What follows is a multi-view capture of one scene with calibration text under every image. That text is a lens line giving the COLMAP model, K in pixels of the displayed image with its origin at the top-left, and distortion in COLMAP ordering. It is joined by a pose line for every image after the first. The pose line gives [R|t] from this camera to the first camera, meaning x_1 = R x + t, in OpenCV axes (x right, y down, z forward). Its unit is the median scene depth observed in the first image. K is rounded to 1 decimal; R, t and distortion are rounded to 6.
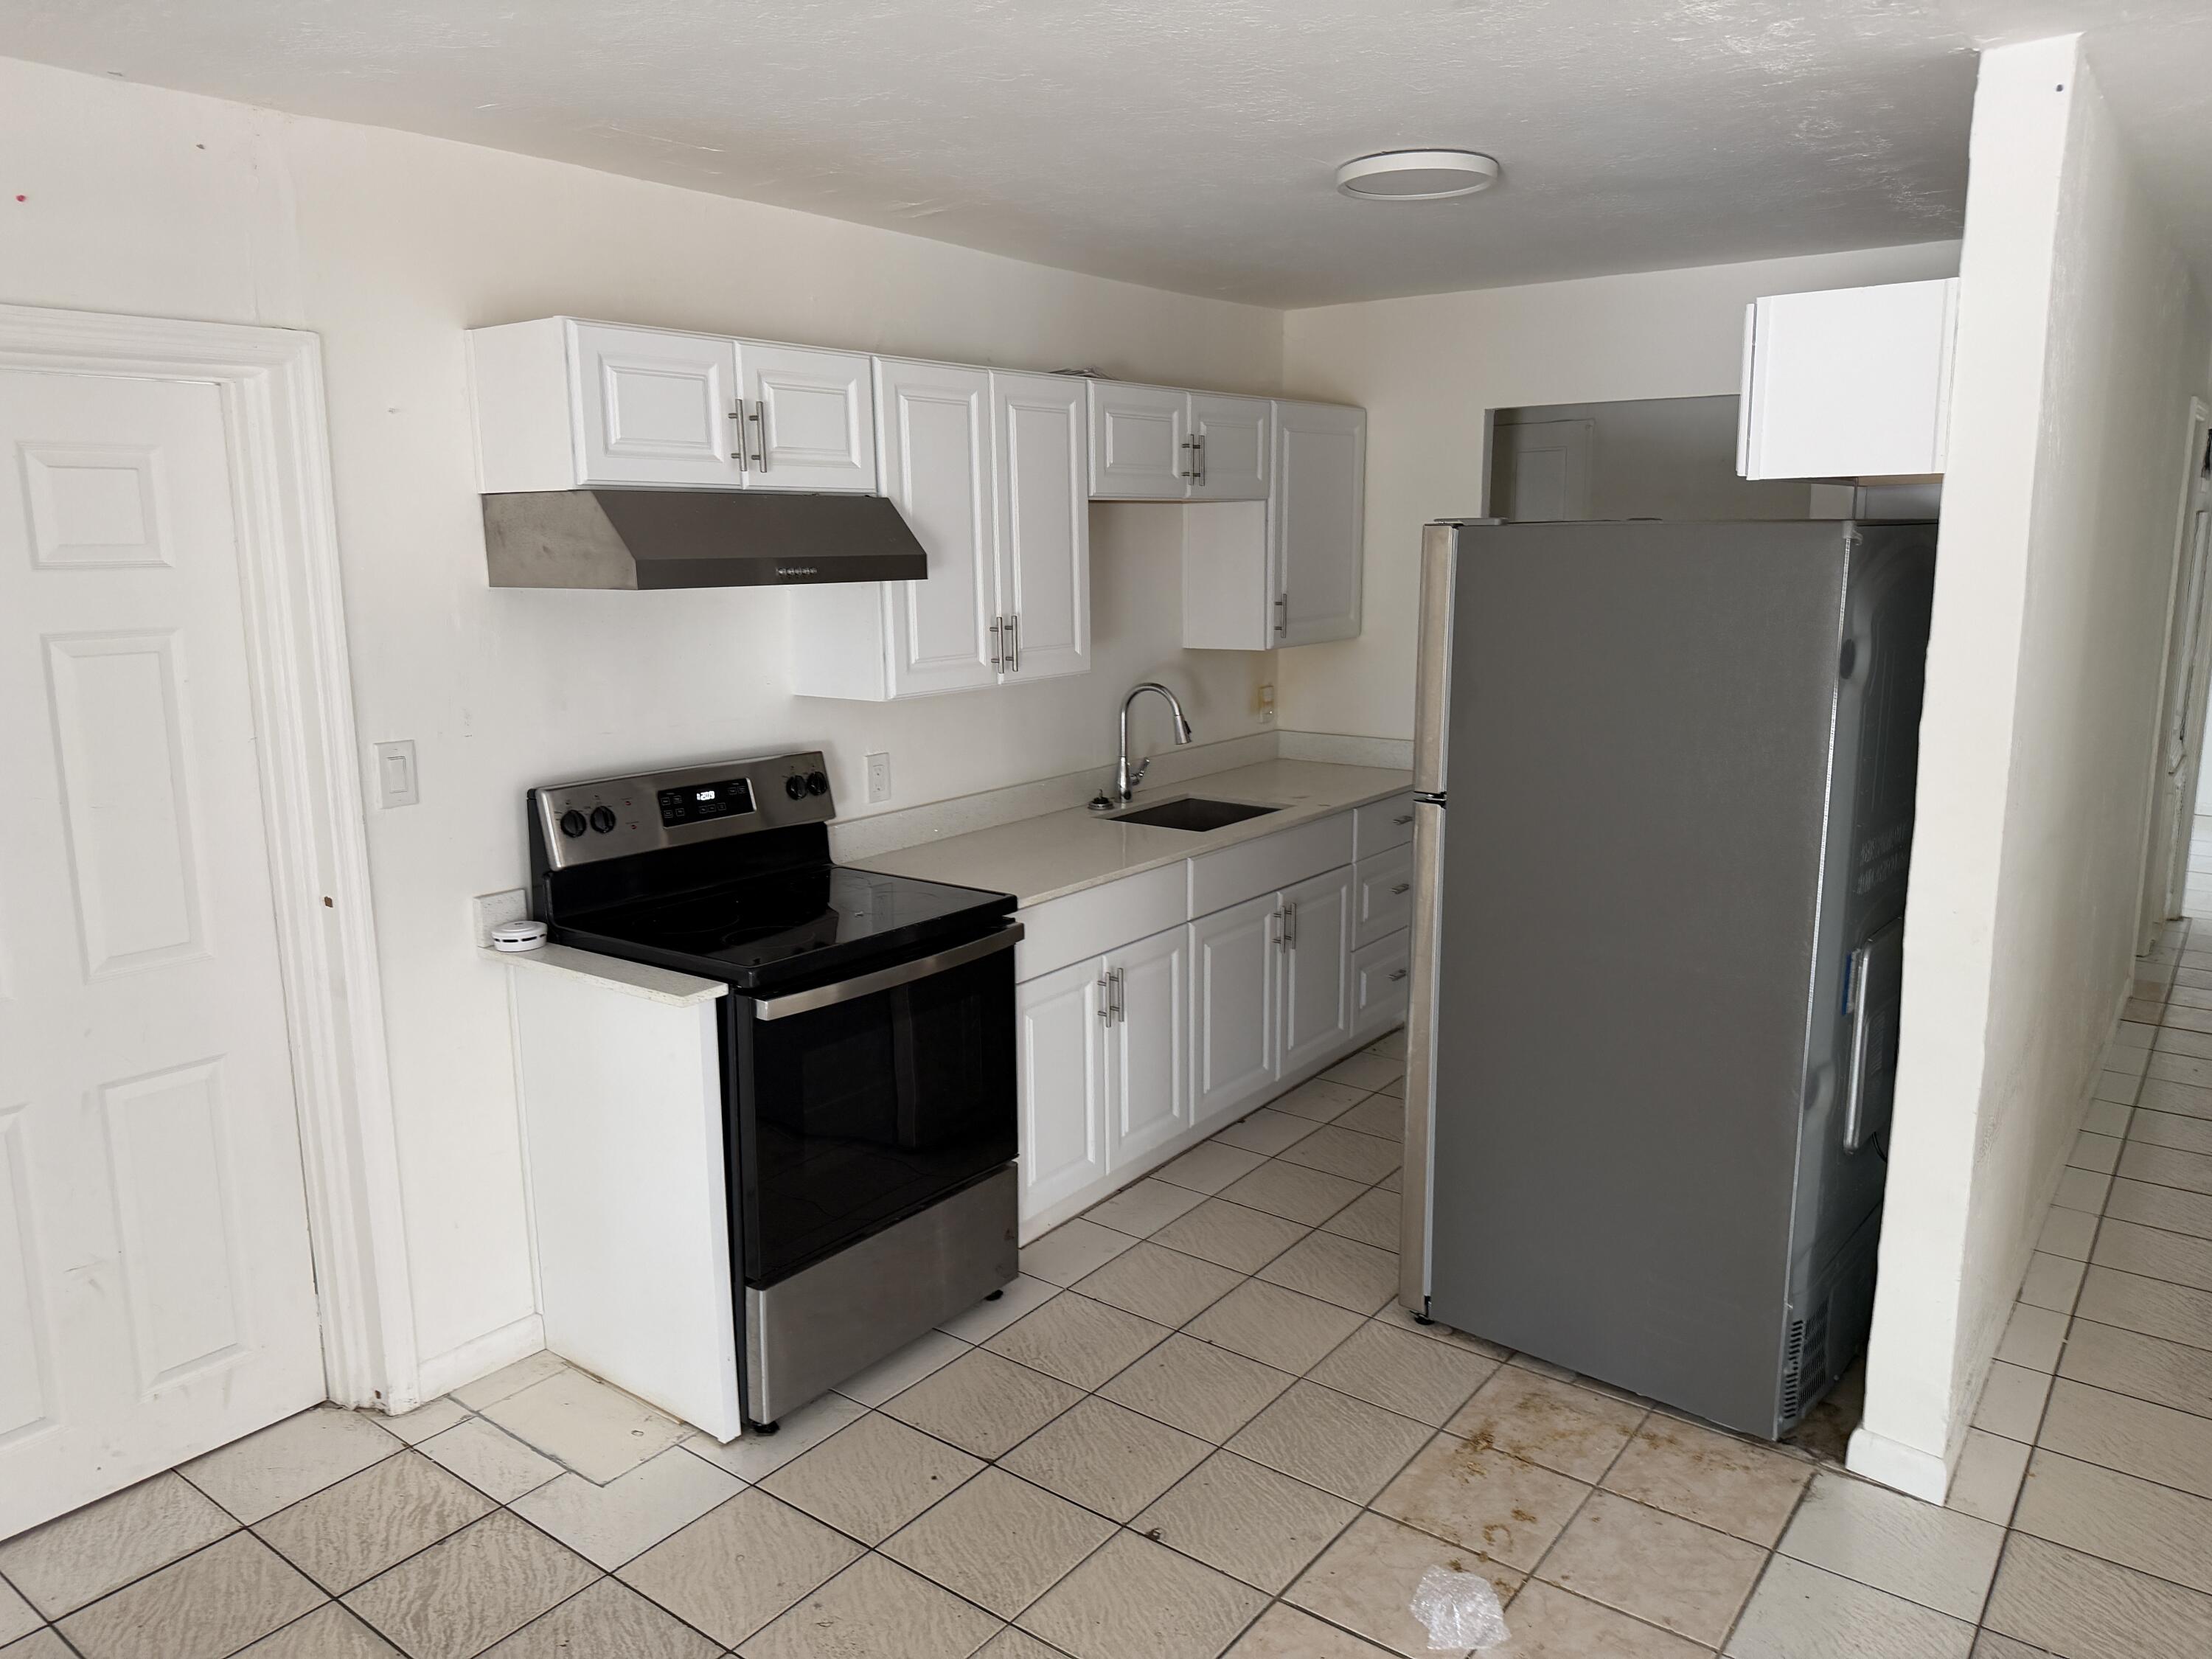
lens RADIAL K [[1578.4, 0, 1094.8], [0, 1578.4, 819.8], [0, 0, 1]] dist [0.078830, -0.073511]
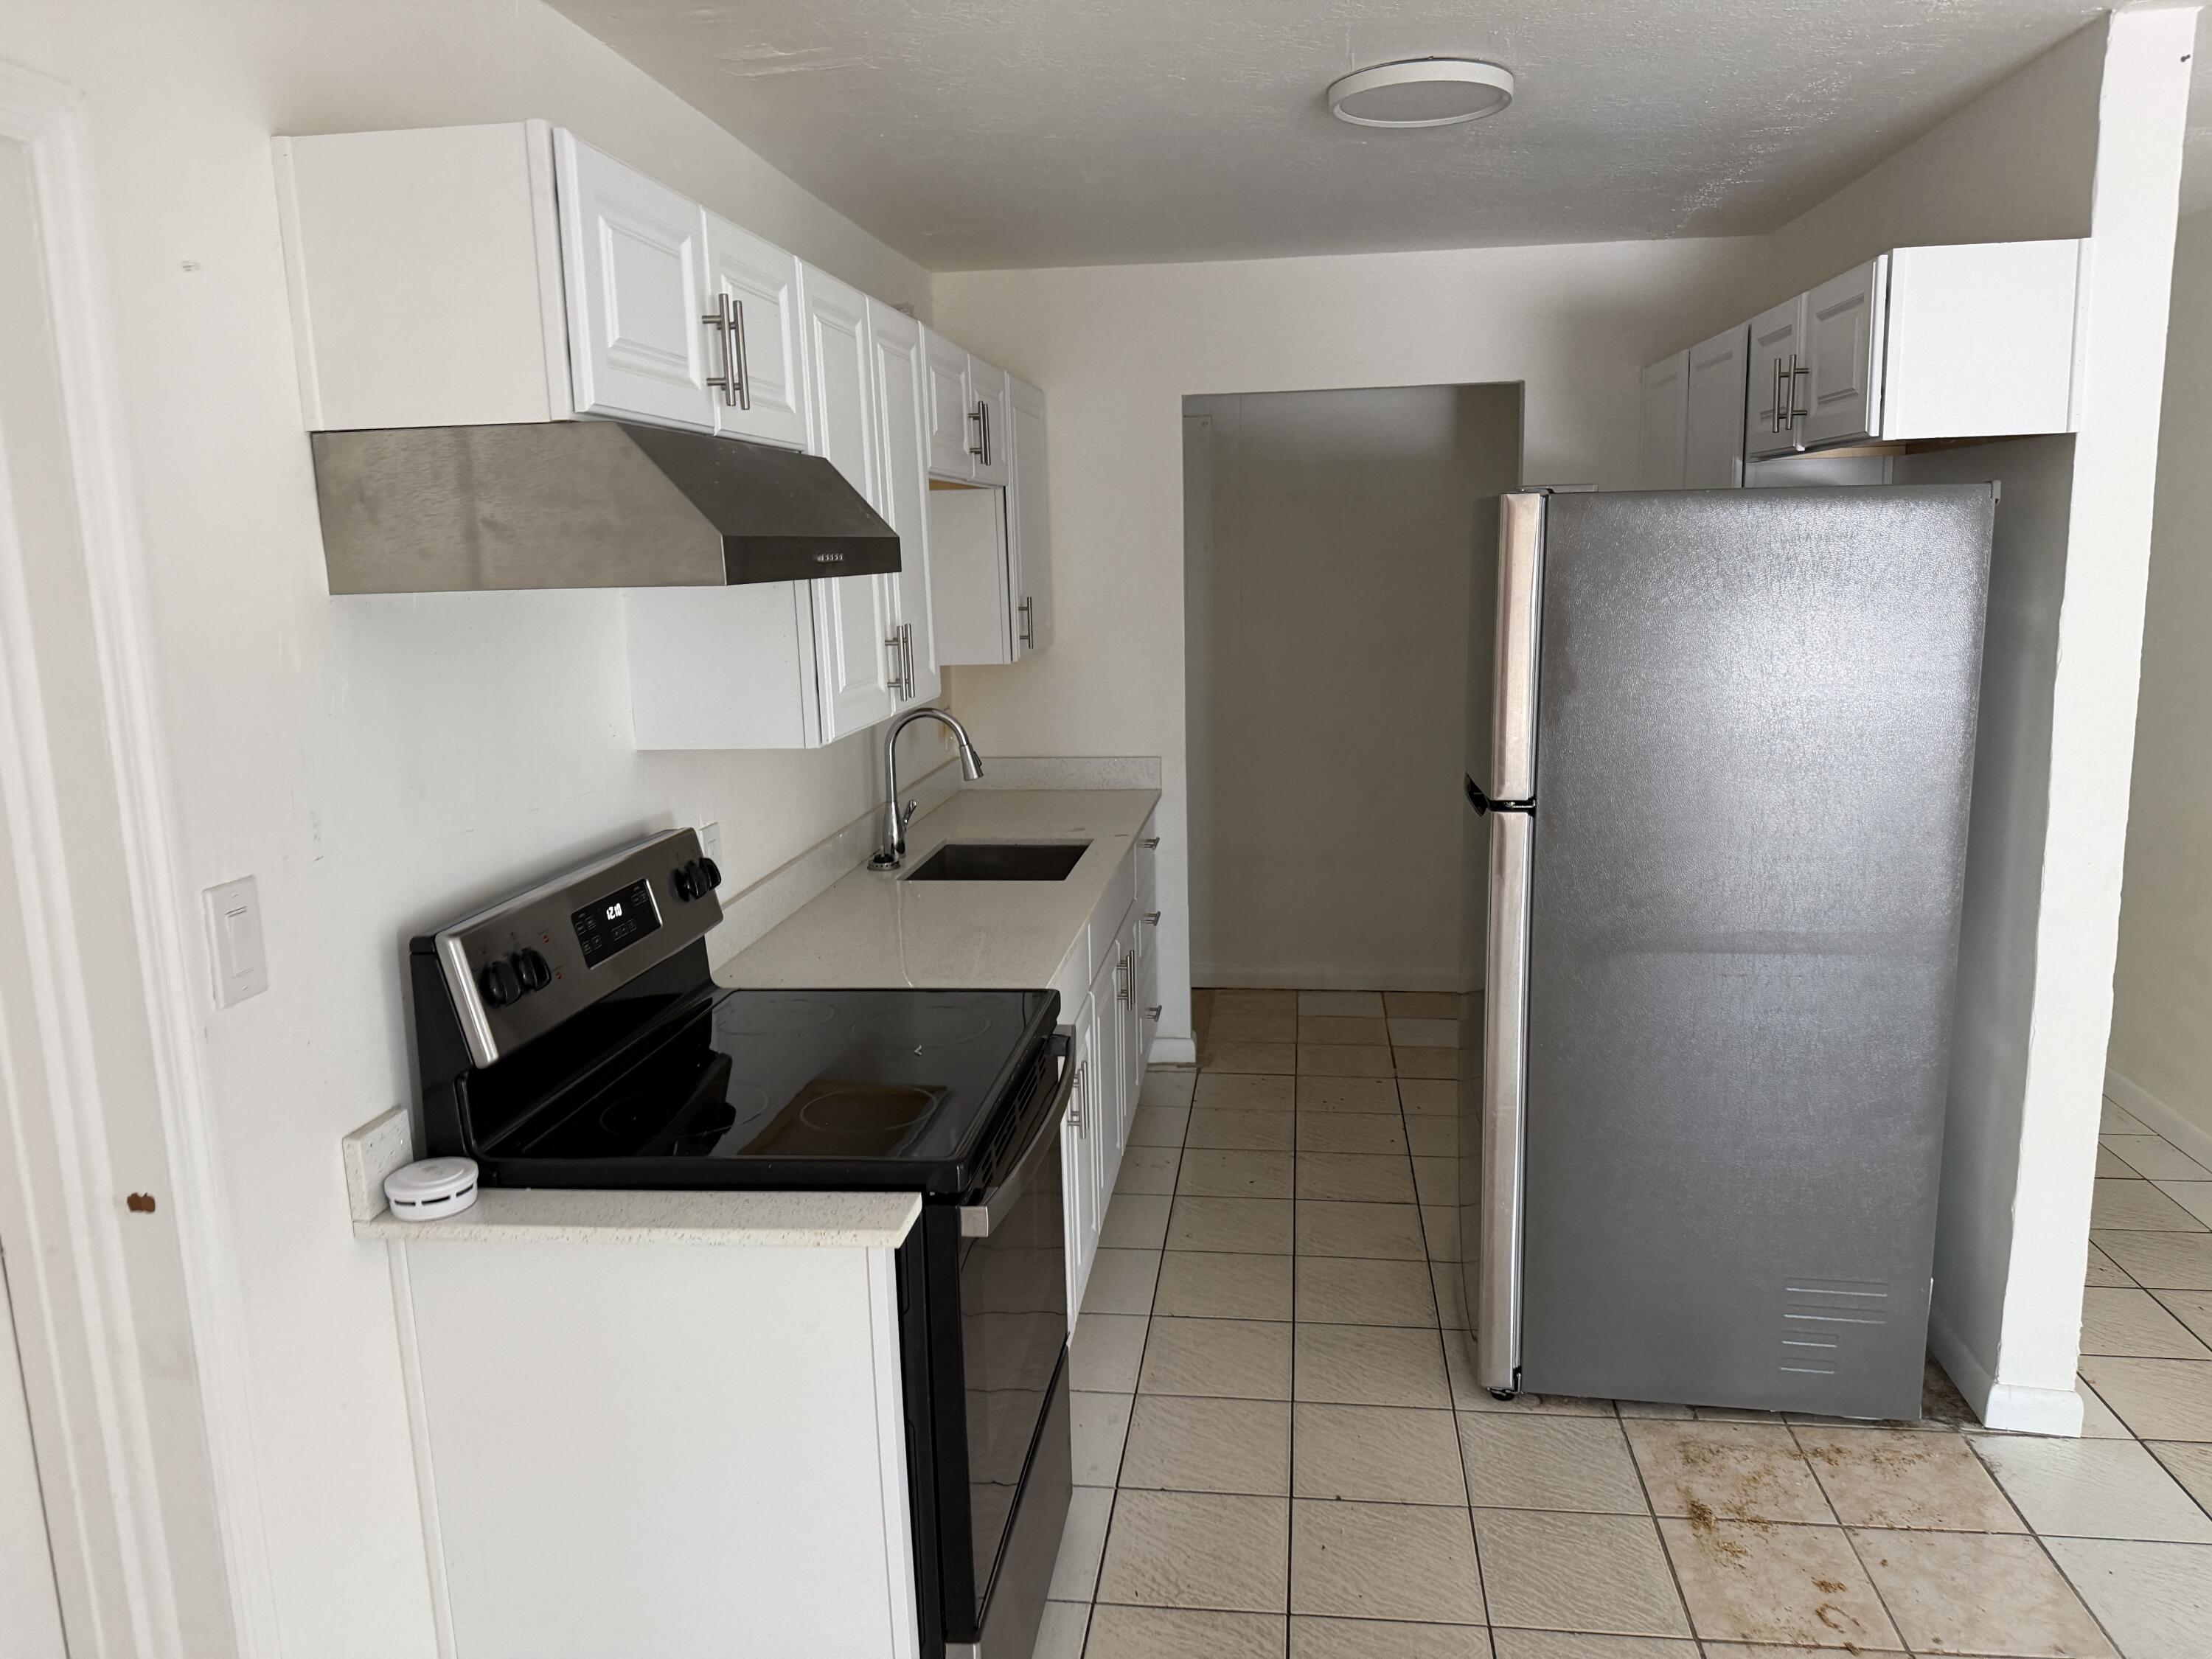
lens RADIAL K [[1578.4, 0, 1126.7], [0, 1578.4, 832.0], [0, 0, 1]] dist [0.078830, -0.073511]
pose [[0.854739, -0.103401, 0.508655, -0.433021], [0.108225, 0.993921, 0.020188, -0.041939], [-0.507651, 0.037793, 0.860734, 0.363634]]
